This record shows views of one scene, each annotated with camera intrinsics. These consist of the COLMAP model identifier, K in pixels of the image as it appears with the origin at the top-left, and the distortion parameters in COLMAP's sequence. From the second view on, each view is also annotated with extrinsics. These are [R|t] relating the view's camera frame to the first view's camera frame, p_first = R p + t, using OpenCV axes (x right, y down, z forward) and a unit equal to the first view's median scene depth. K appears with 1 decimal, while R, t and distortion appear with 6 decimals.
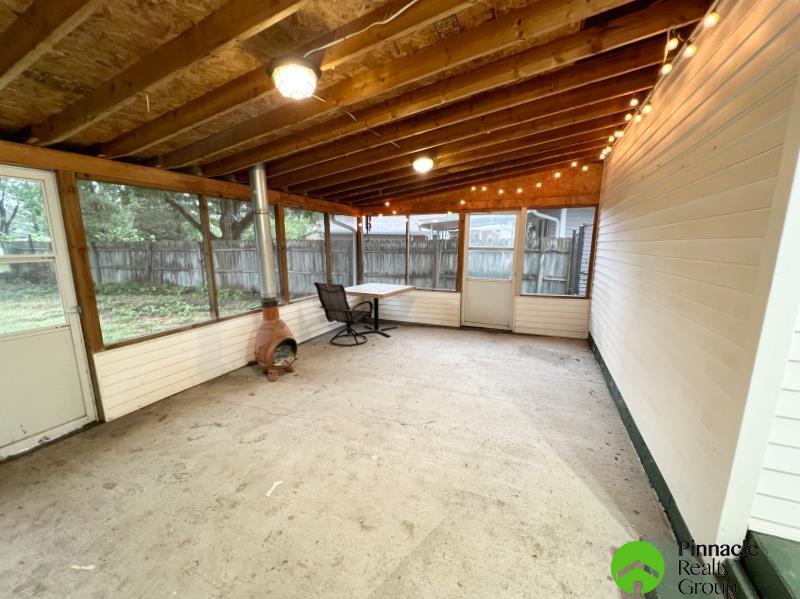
lens RADIAL K [[321.1, 0, 401.6], [0, 321.1, 299.4], [0, 0, 1]] dist [0.000459, 0.000056]
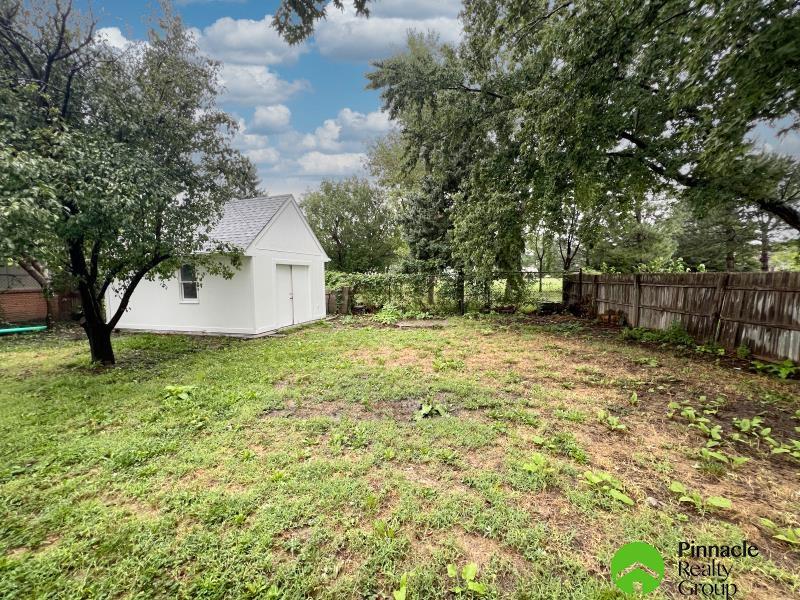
lens RADIAL K [[321.1, 0, 400.1], [0, 321.1, 301.8], [0, 0, 1]] dist [0.000459, 0.000056]
pose [[0.205405, 0.072261, -0.976006, -0.292650], [-0.154257, 0.987195, 0.040625, -0.052917], [0.966444, 0.142212, 0.213921, 0.259214]]
